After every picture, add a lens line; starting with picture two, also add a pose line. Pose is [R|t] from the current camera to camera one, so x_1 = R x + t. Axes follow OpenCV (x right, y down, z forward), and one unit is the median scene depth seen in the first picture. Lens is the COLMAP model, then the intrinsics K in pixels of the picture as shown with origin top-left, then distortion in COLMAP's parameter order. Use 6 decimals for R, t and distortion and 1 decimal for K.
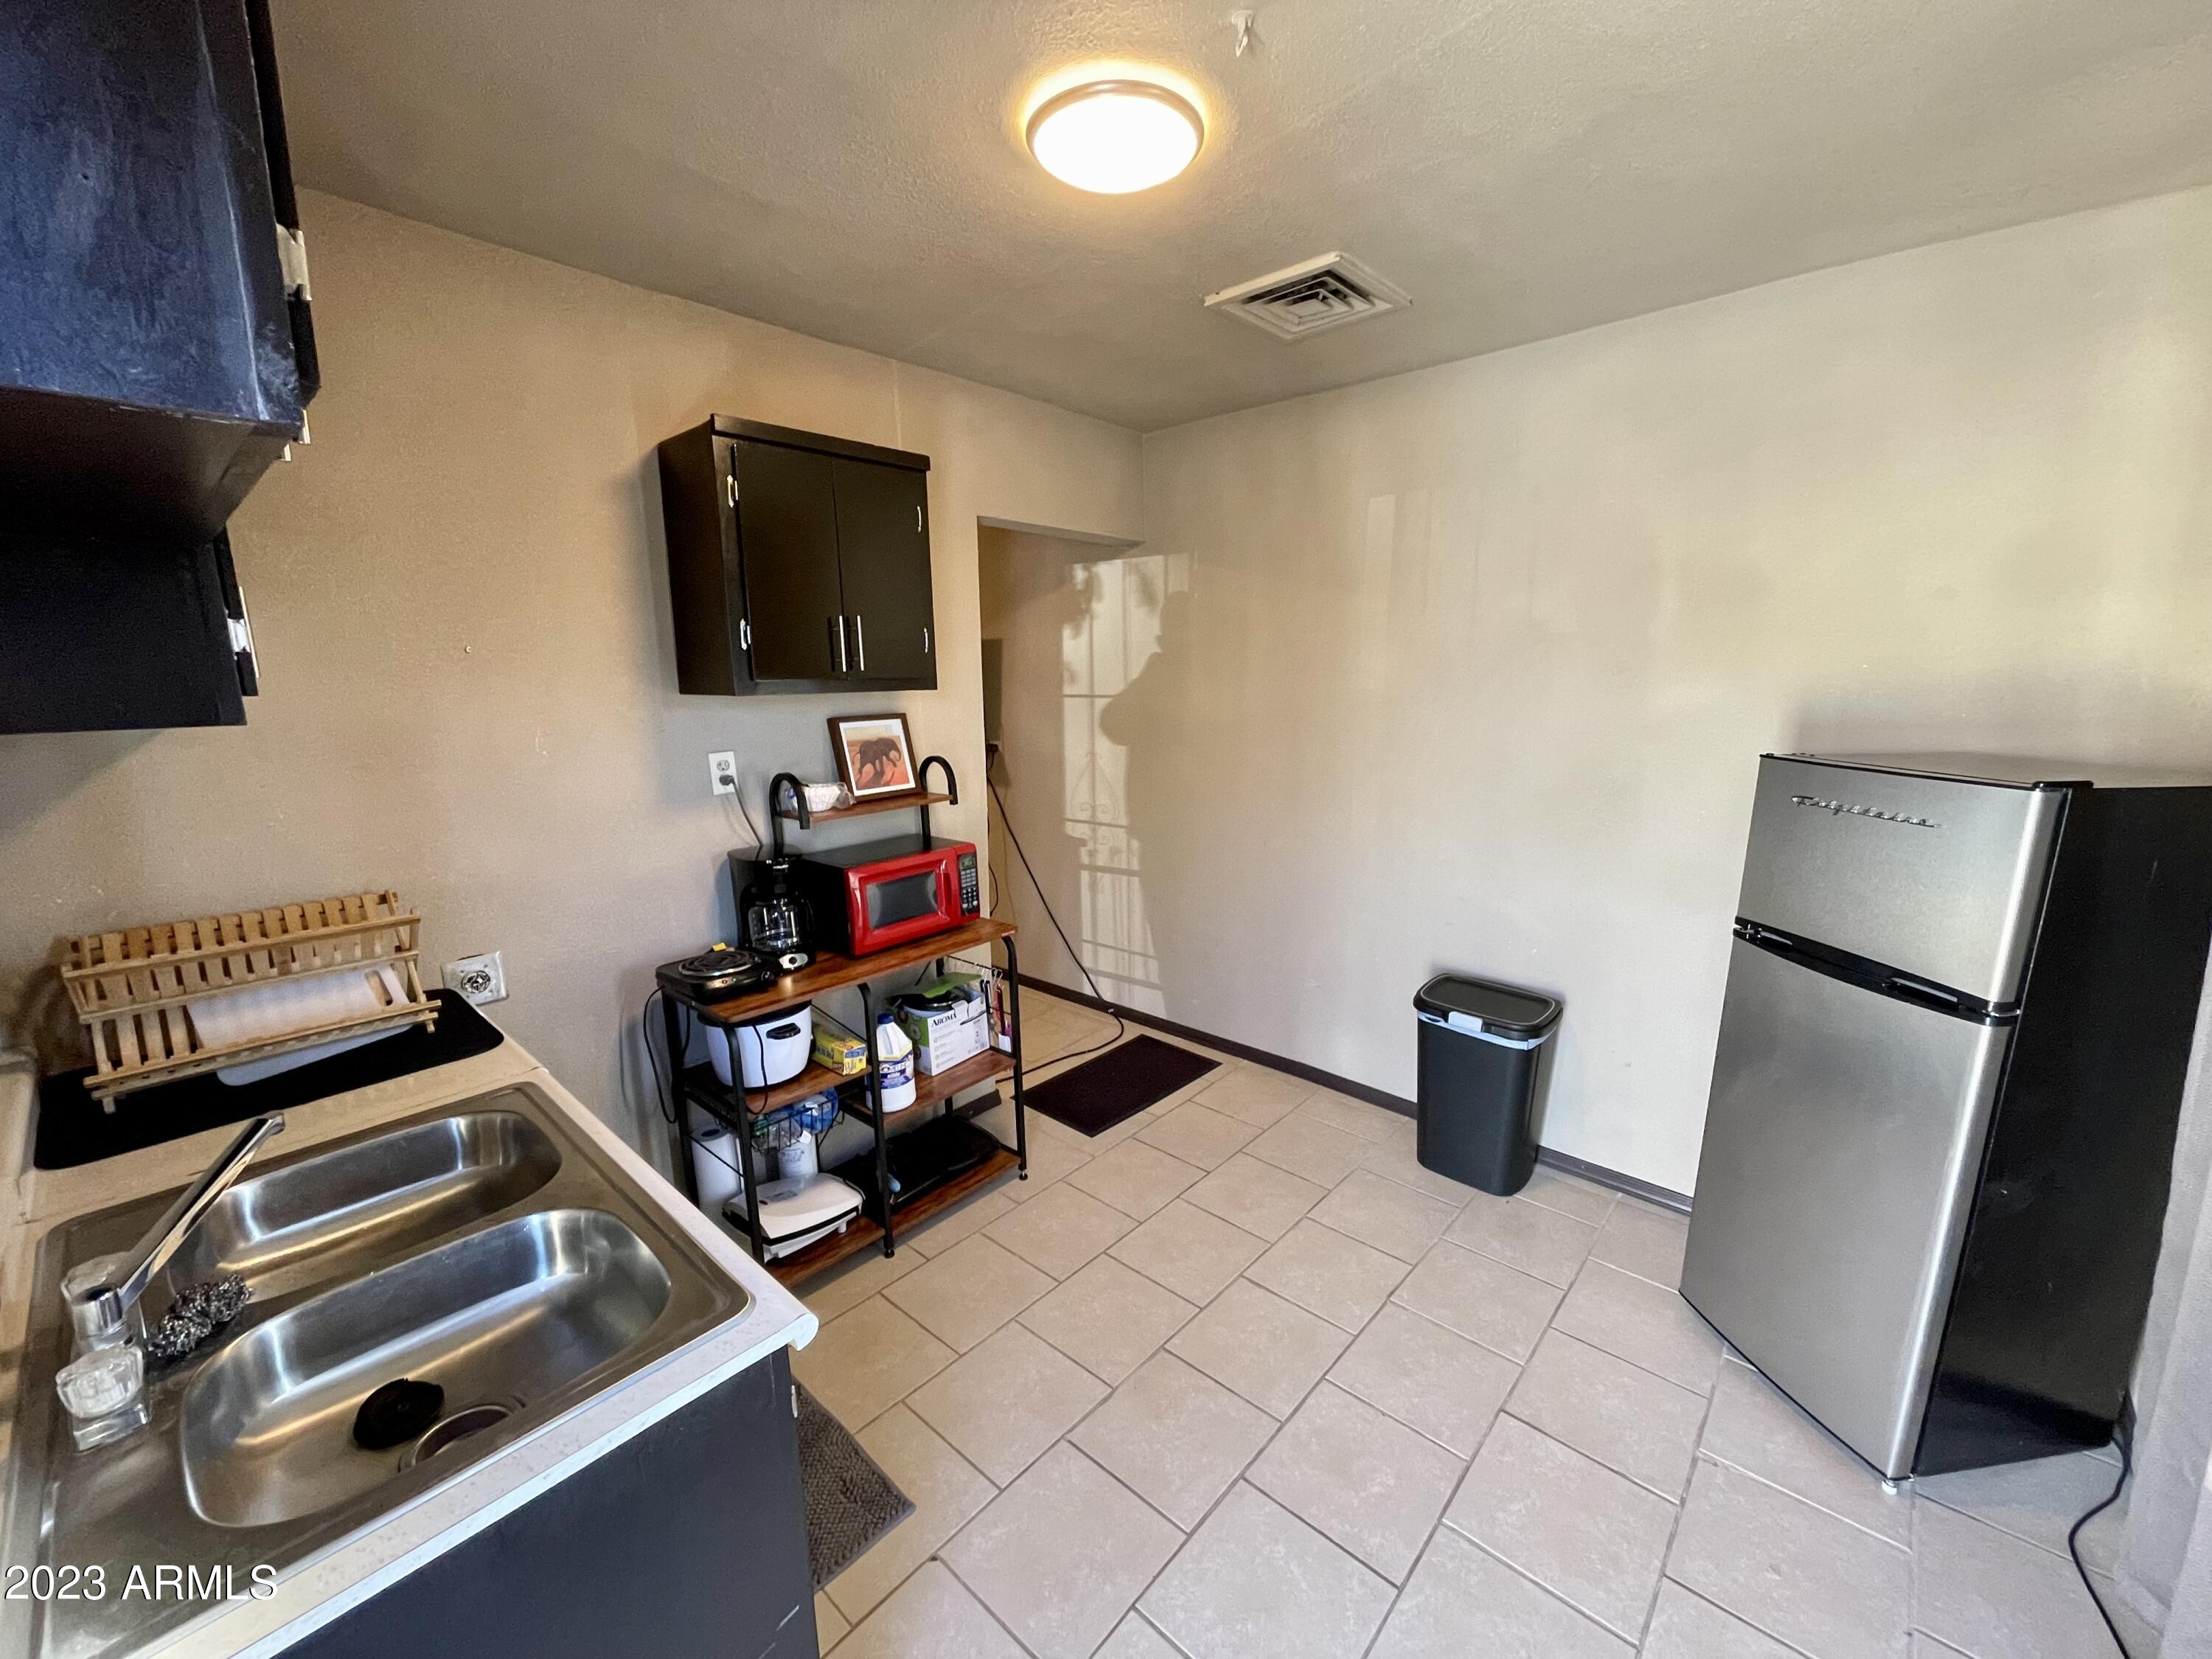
lens RADIAL K [[888.8, 0, 1100.4], [0, 888.8, 836.5], [0, 0, 1]] dist [-0.003815, 0.001565]
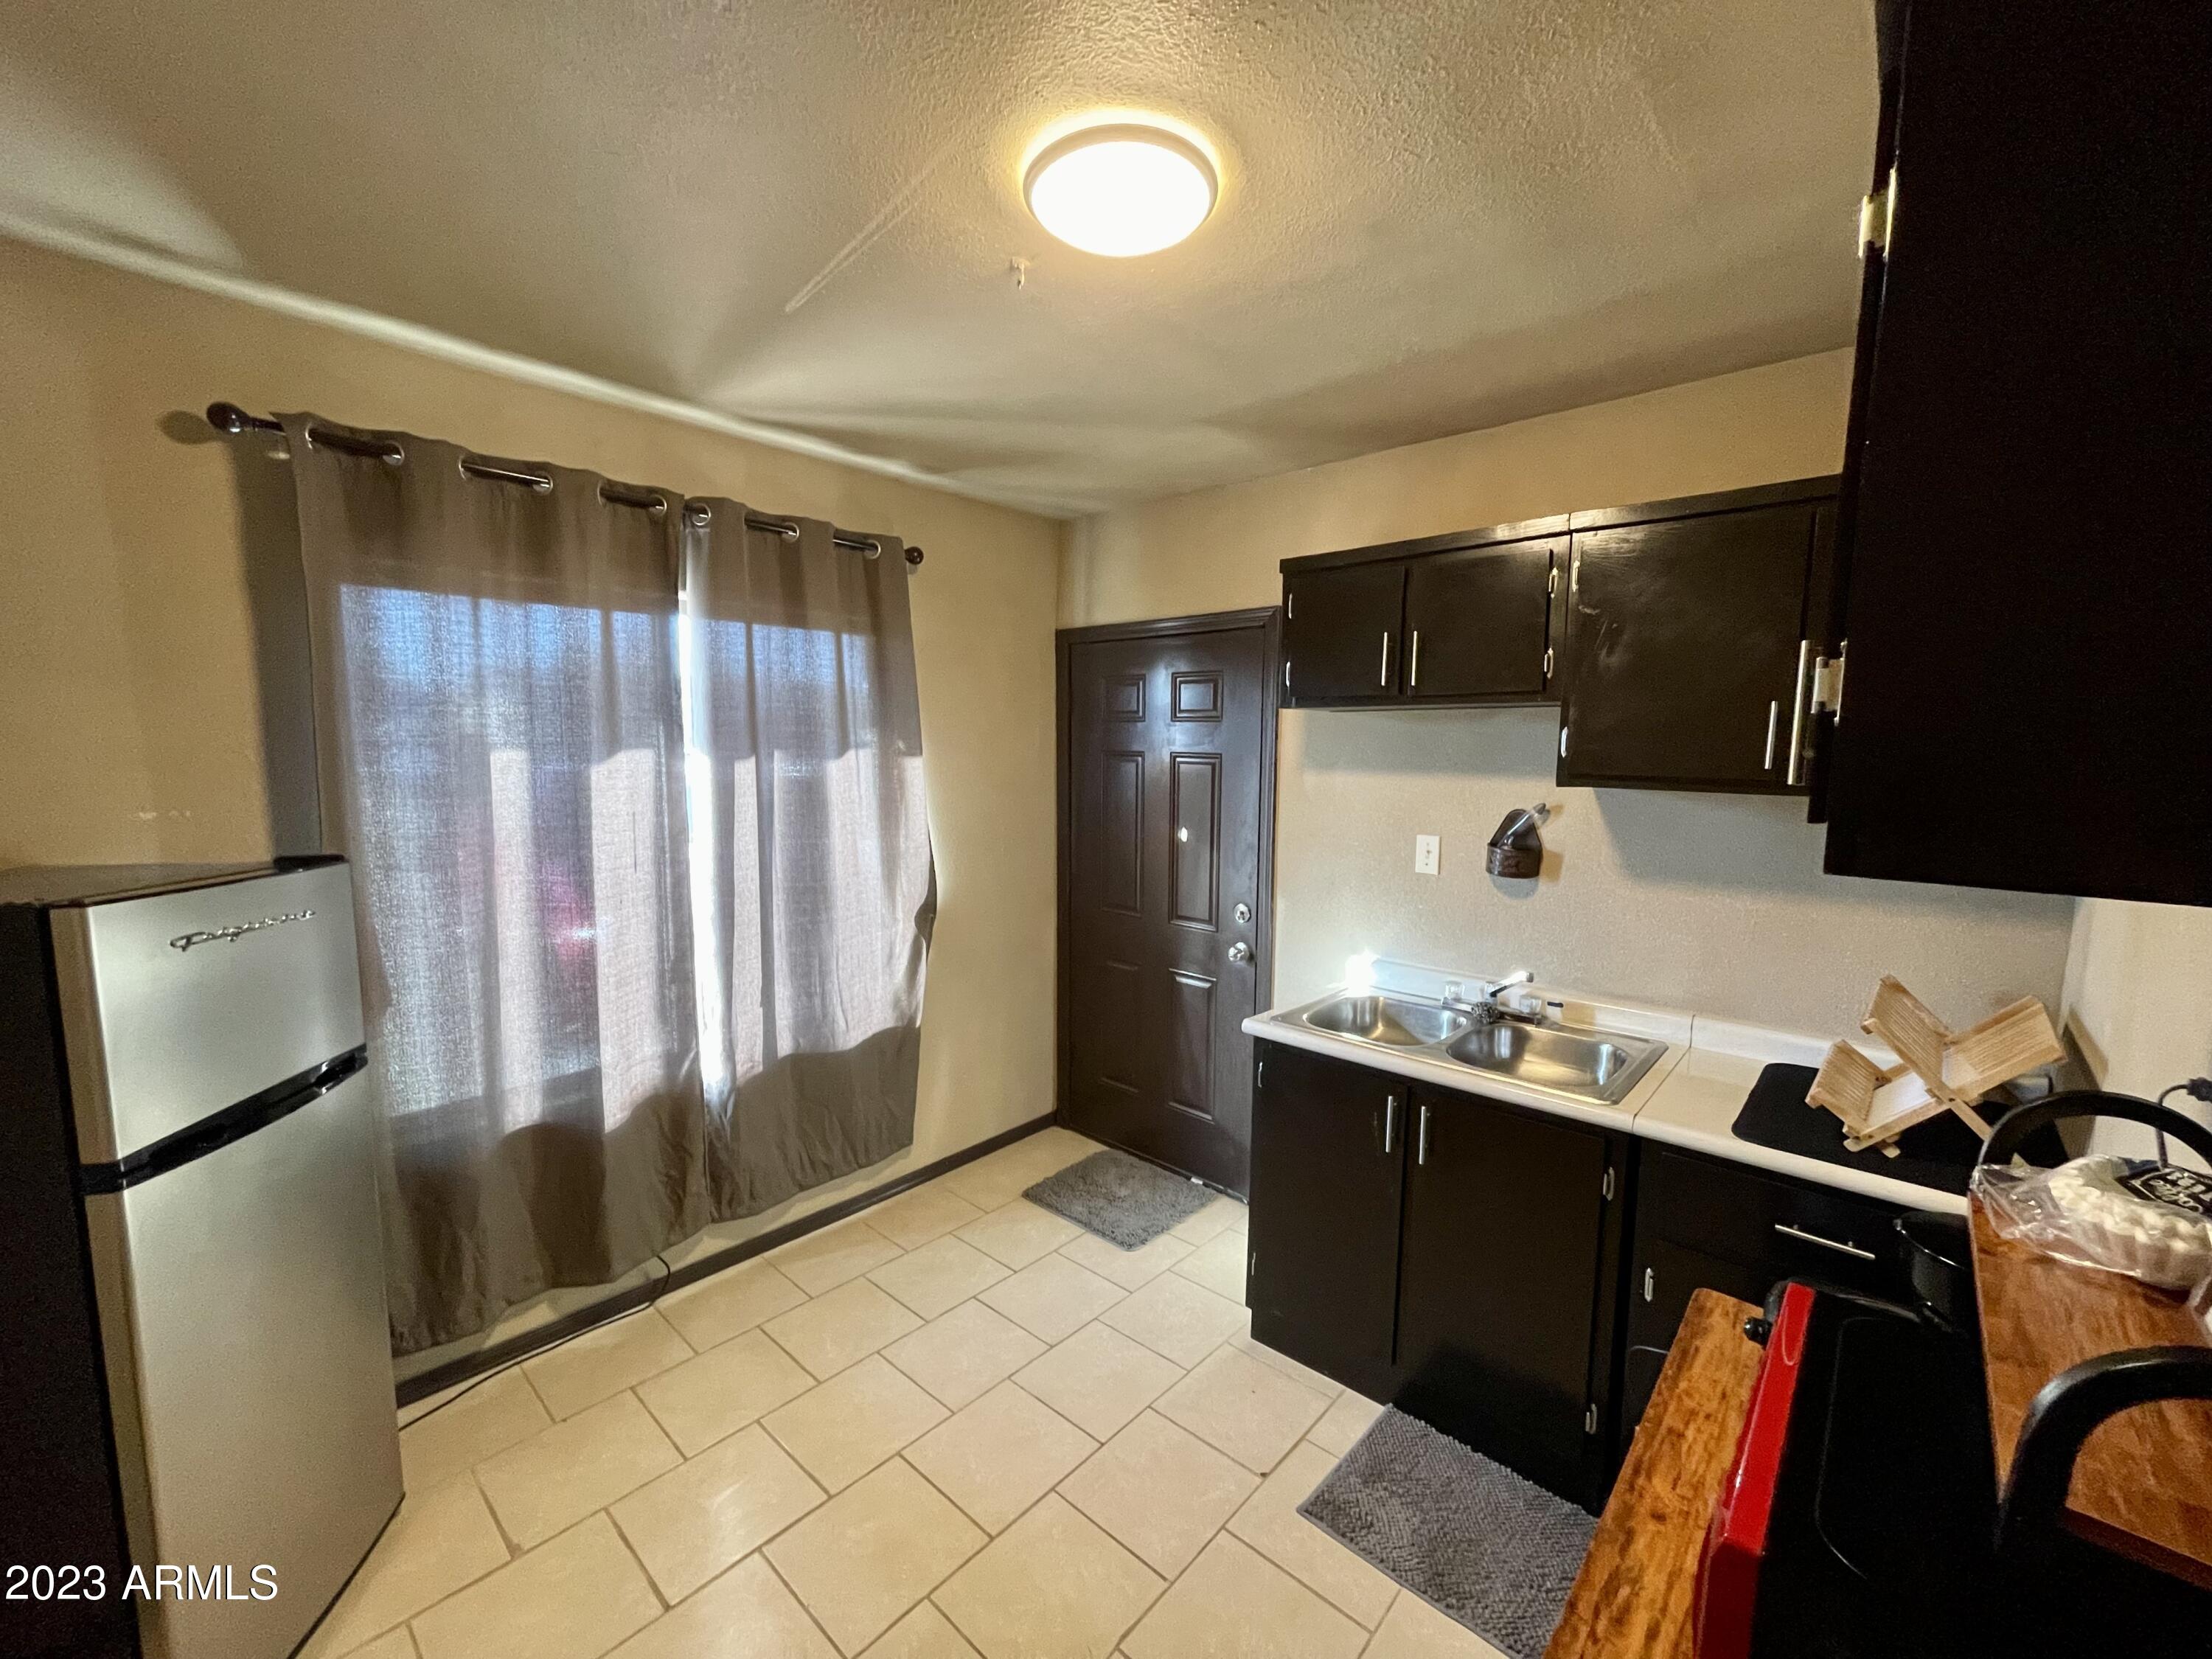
lens RADIAL K [[888.8, 0, 1101.8], [0, 888.8, 832.5], [0, 0, 1]] dist [-0.003815, 0.001565]
pose [[-0.999987, -0.002950, -0.004122, 0.029373], [-0.004032, 0.955714, 0.294270, -0.266169], [0.003071, 0.294283, -0.955713, 1.295510]]
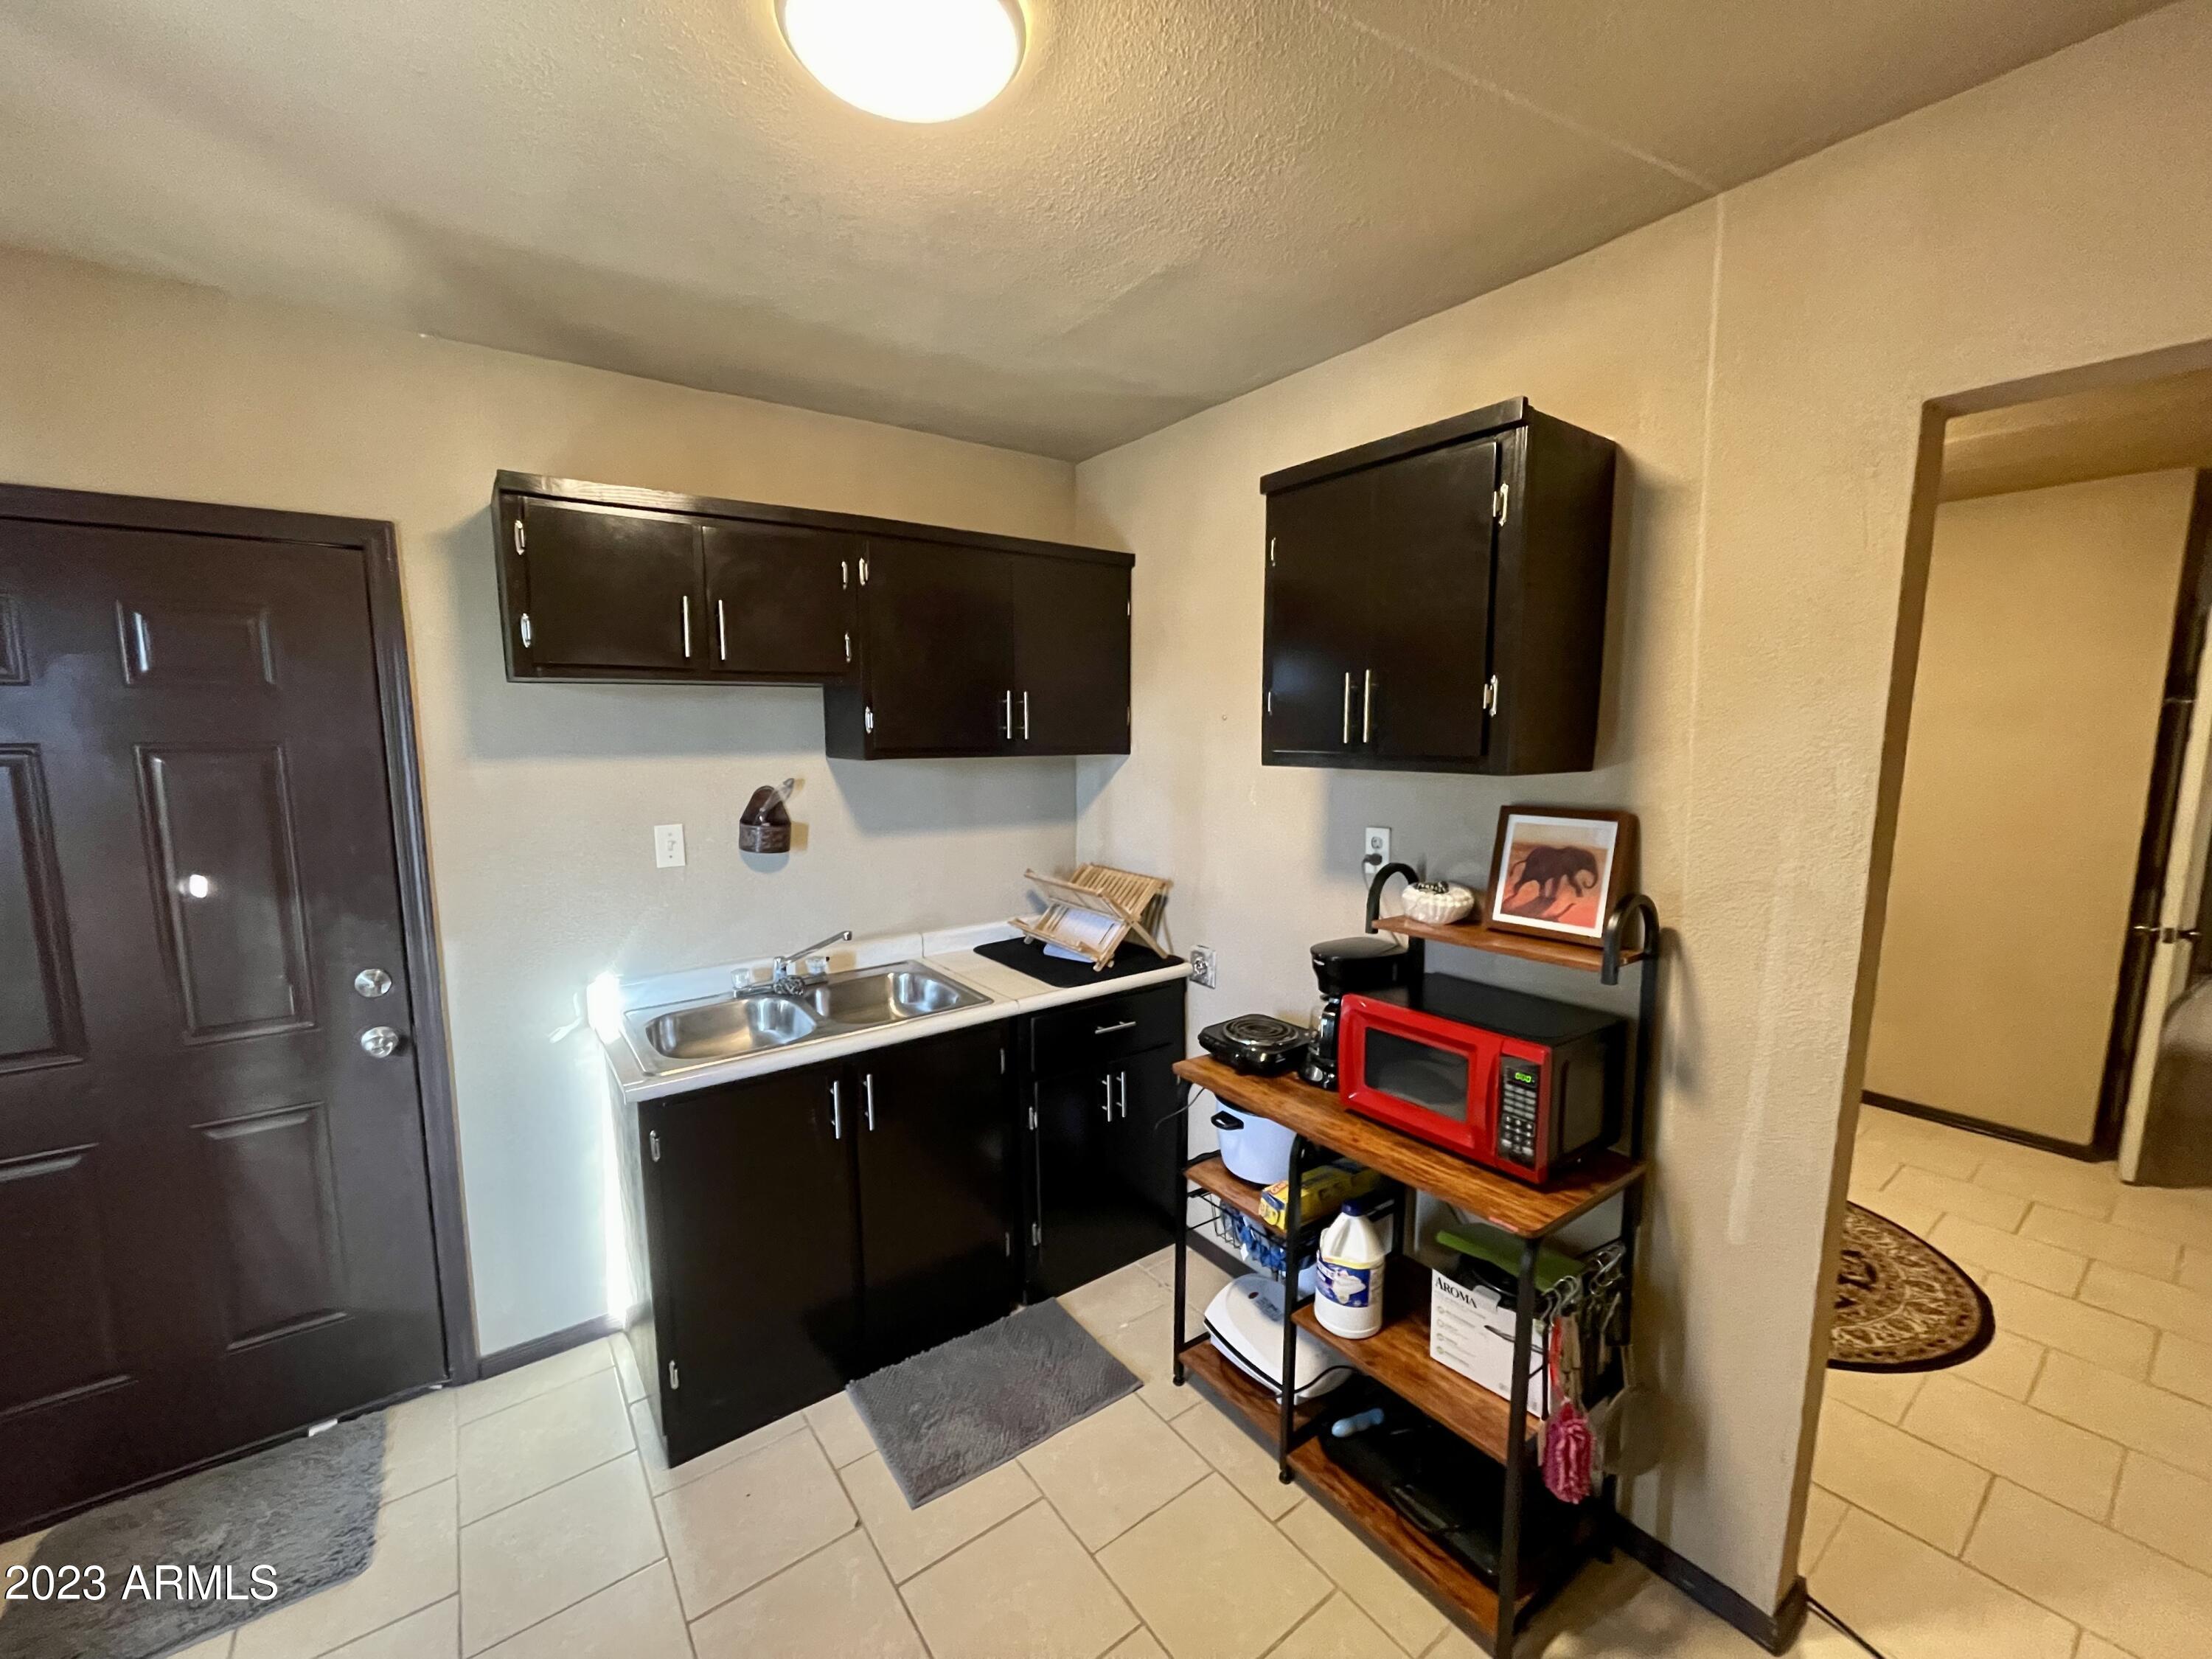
lens RADIAL K [[888.8, 0, 1105.7], [0, 888.8, 834.9], [0, 0, 1]] dist [-0.003815, 0.001565]
pose [[-0.203837, 0.125174, -0.970970, 0.492755], [-0.185882, 0.968803, 0.163917, -0.182498], [0.961196, 0.213899, -0.174210, 0.888509]]
